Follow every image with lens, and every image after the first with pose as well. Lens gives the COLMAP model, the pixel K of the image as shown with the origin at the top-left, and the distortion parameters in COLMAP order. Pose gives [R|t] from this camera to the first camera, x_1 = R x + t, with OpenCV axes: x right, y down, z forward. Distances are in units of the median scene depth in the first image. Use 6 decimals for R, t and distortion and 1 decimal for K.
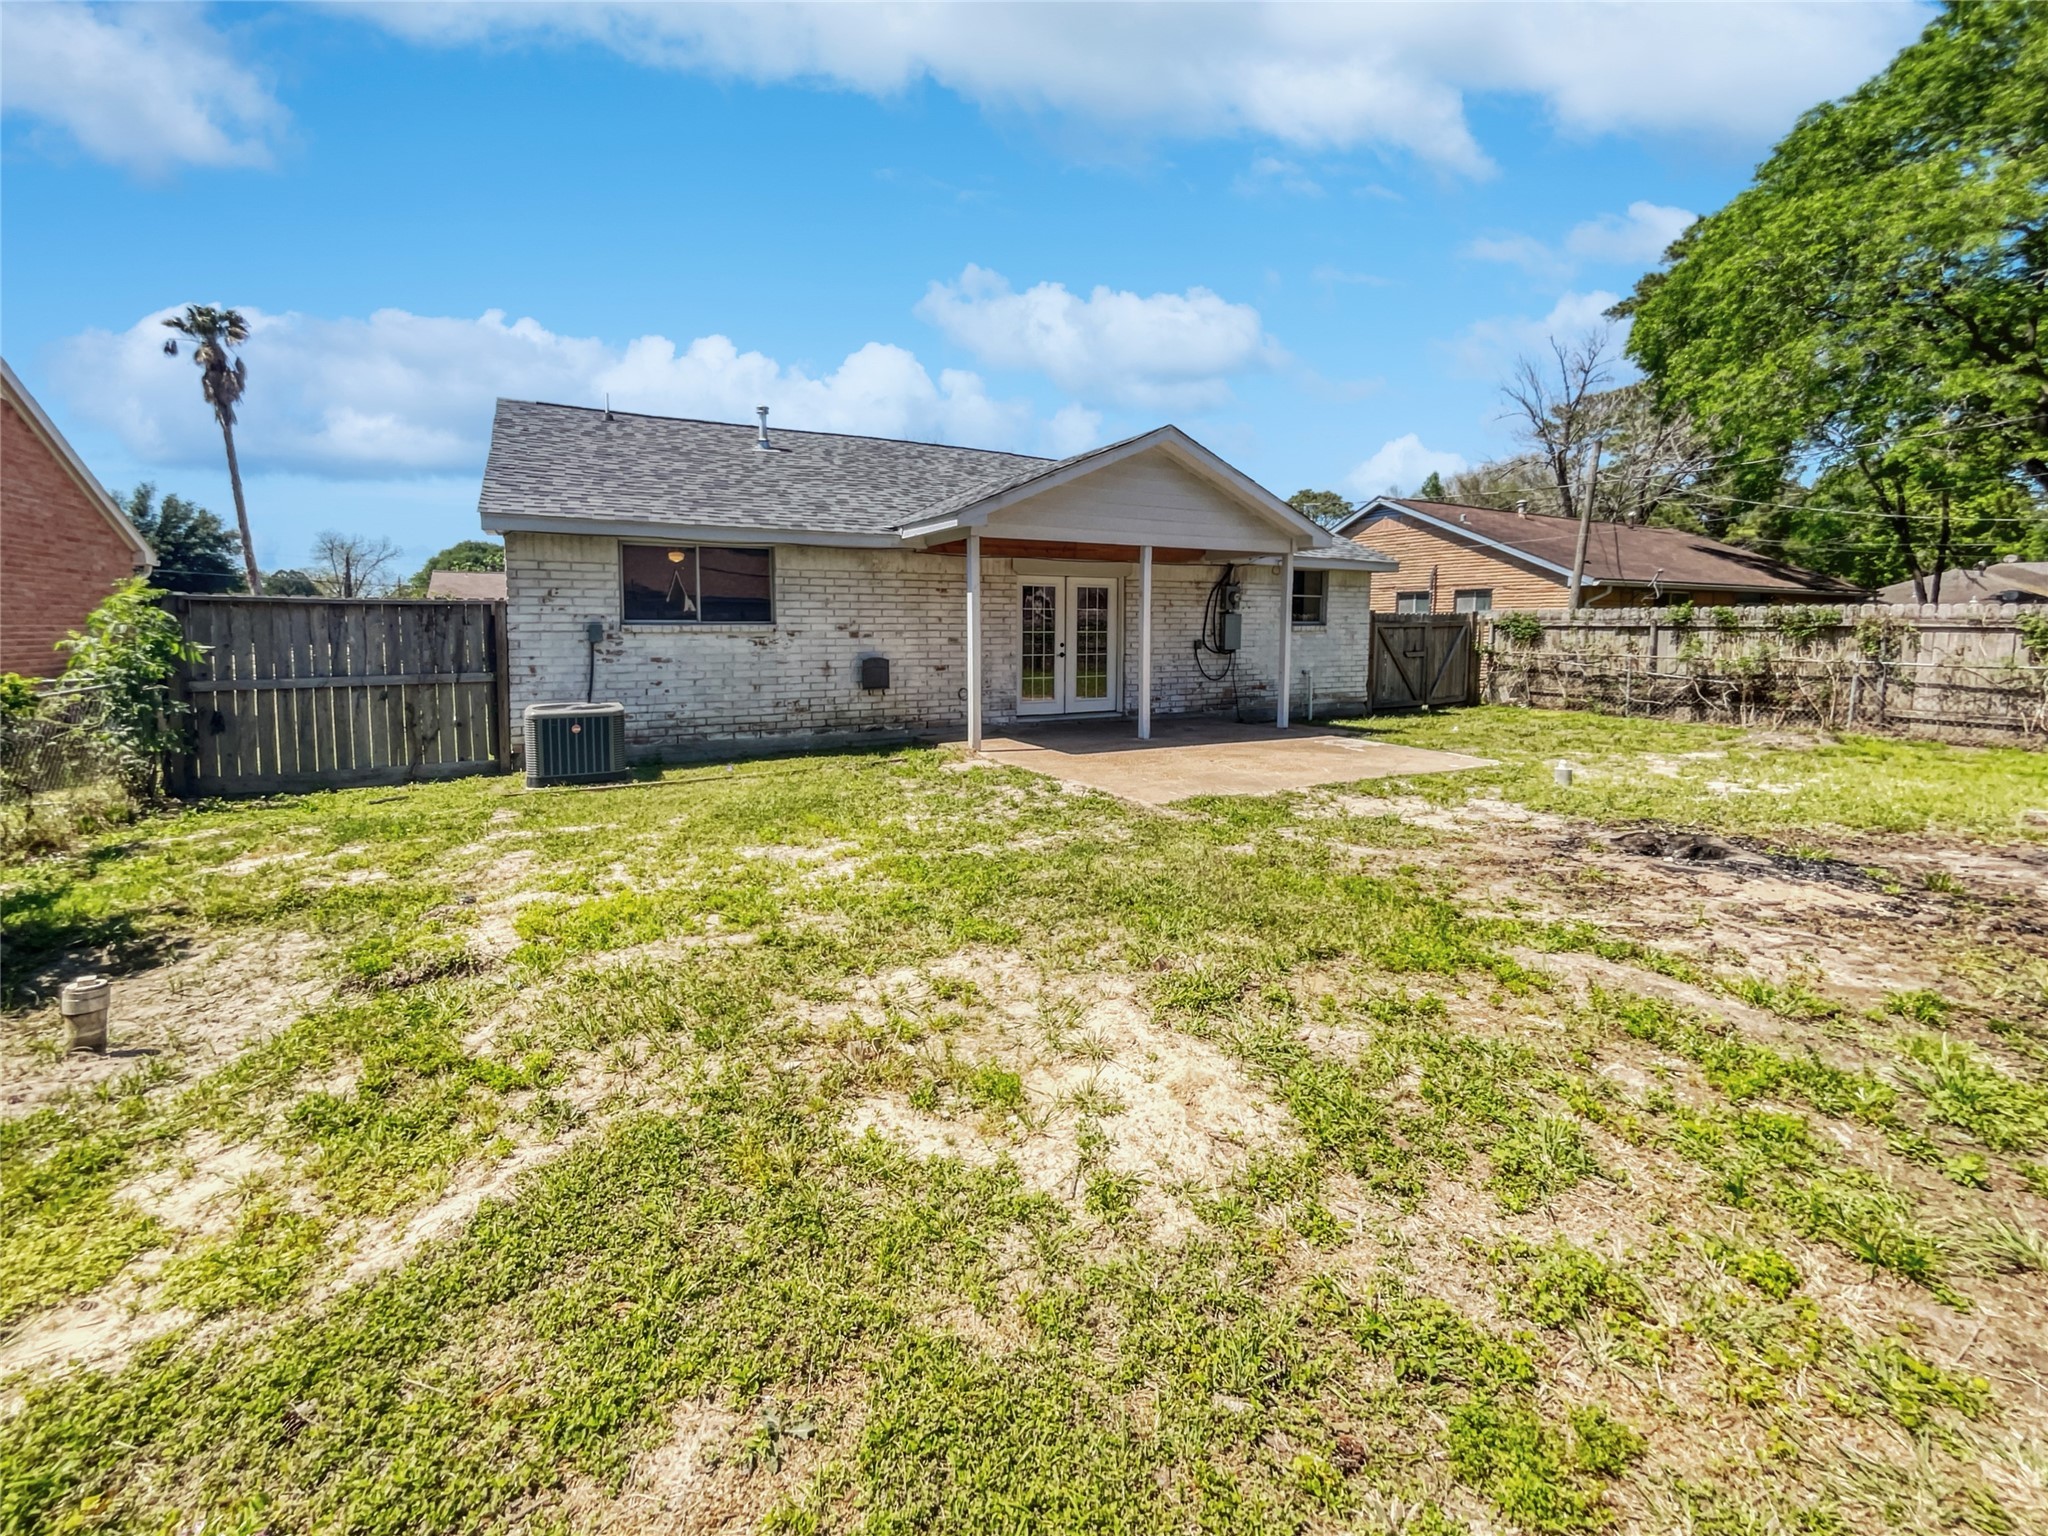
lens RADIAL K [[834.8, 0, 984.7], [0, 834.8, 687.4], [0, 0, 1]] dist [-0.000360, 0.000715]
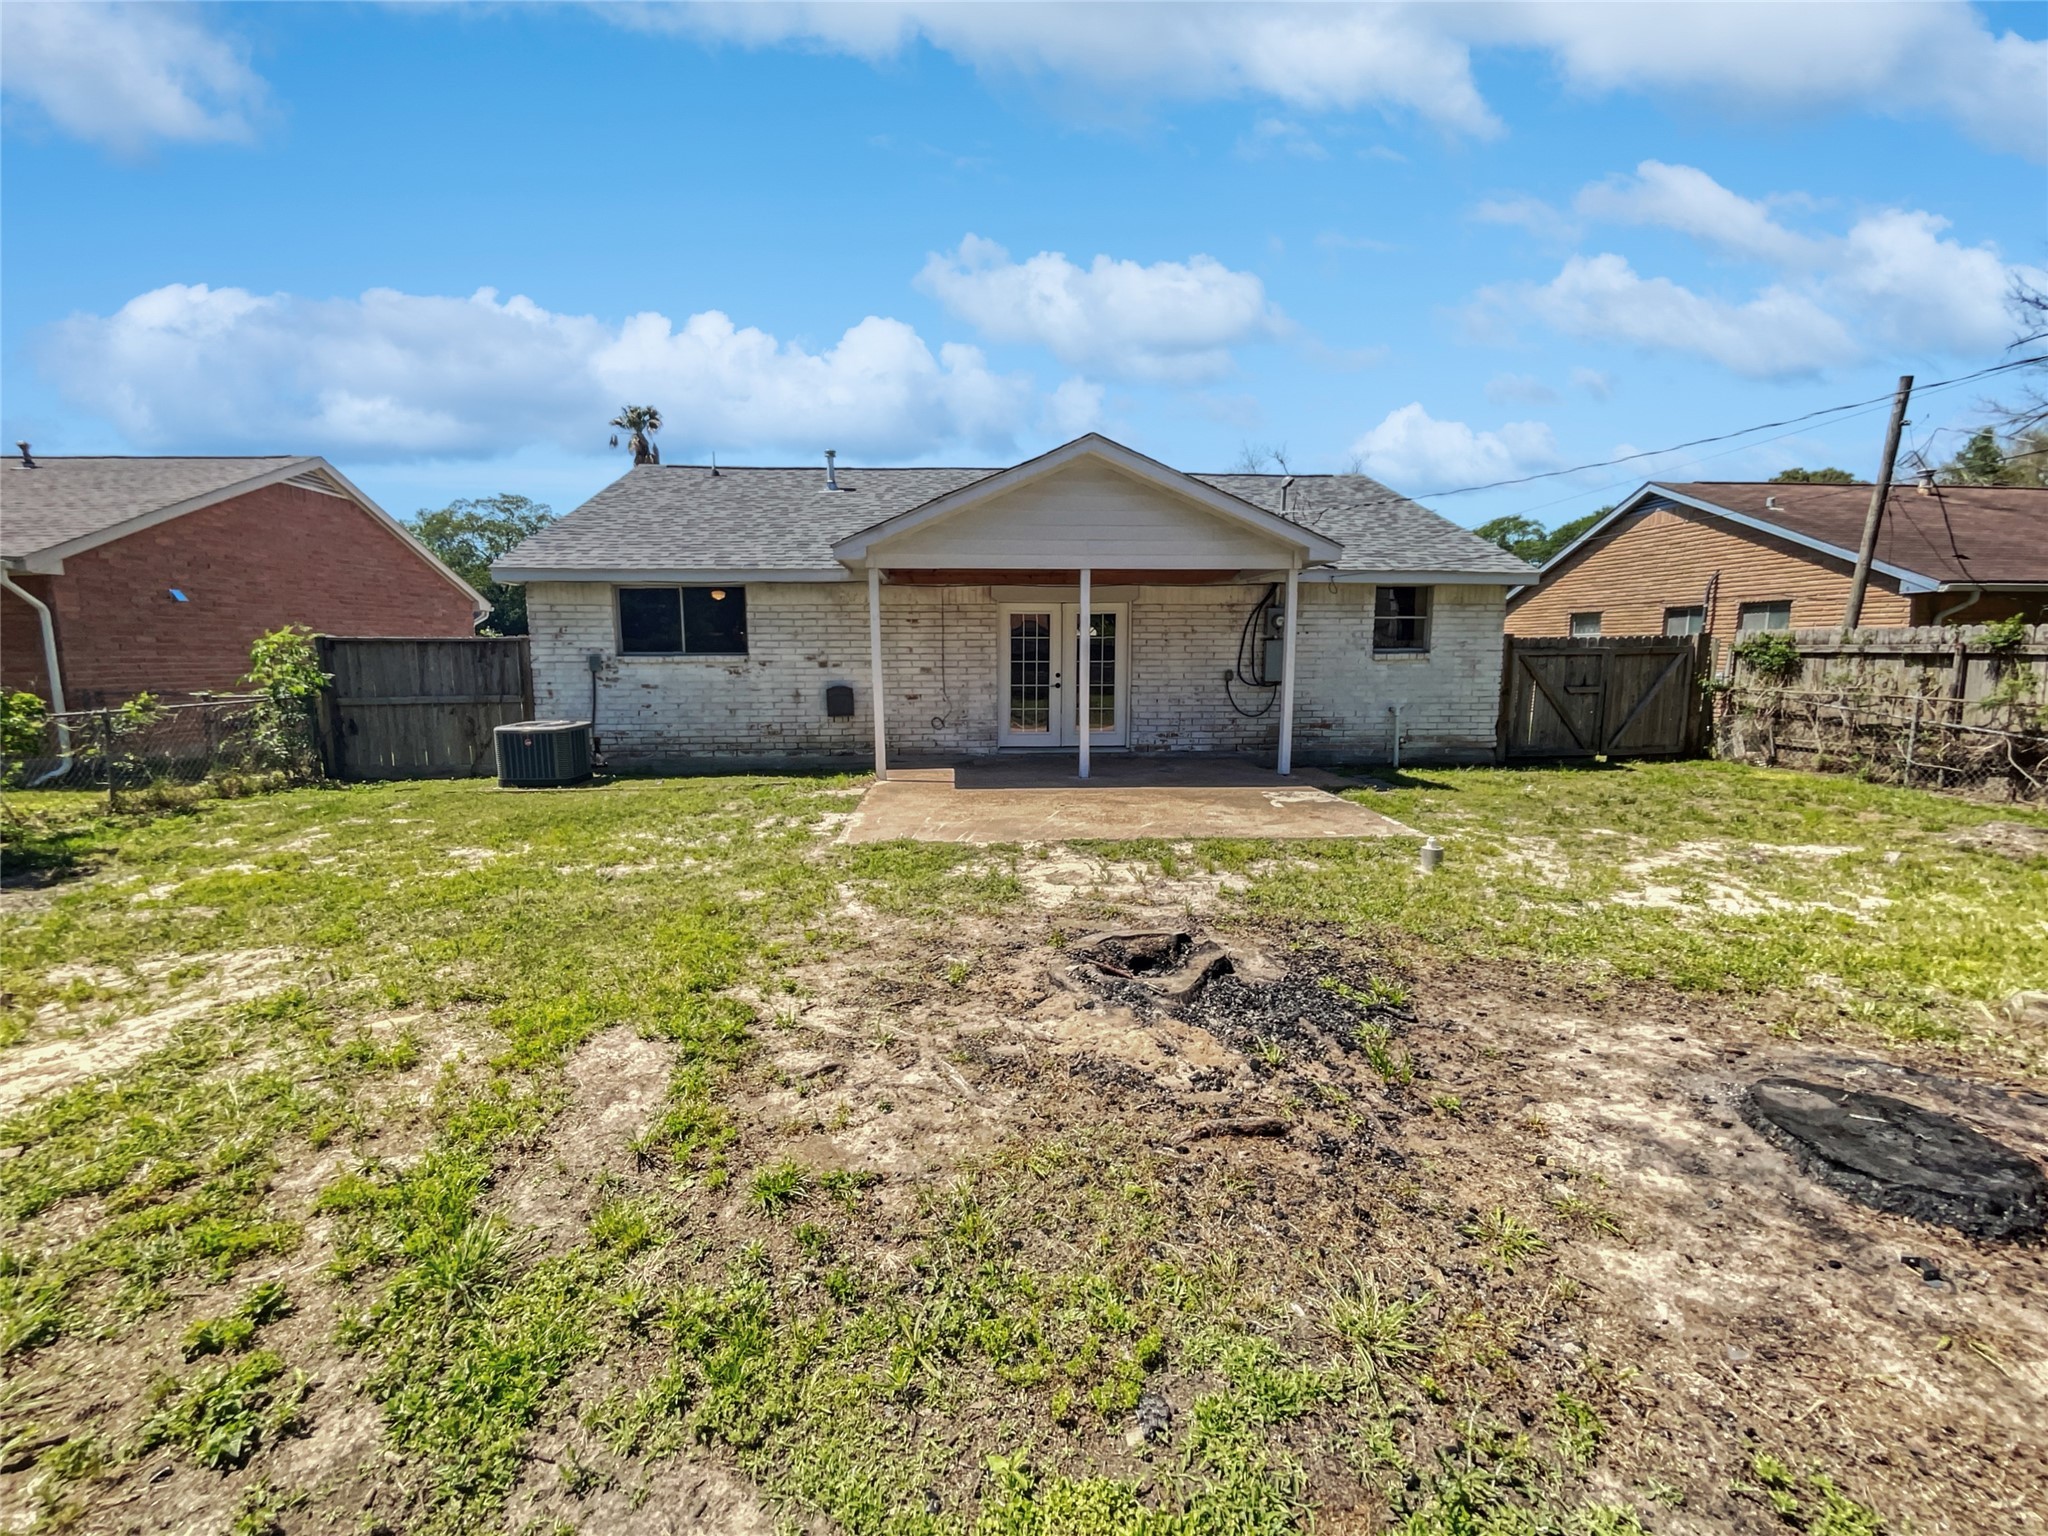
lens RADIAL K [[816.3, 0, 1024.0], [0, 816.3, 768.0], [0, 0, 1]] dist [-0.001448, 0.000024]
pose [[0.916931, 0.053429, -0.395452, 0.400568], [-0.025276, 0.996782, 0.076066, -0.013738], [0.398244, -0.059752, 0.915332, 0.110850]]
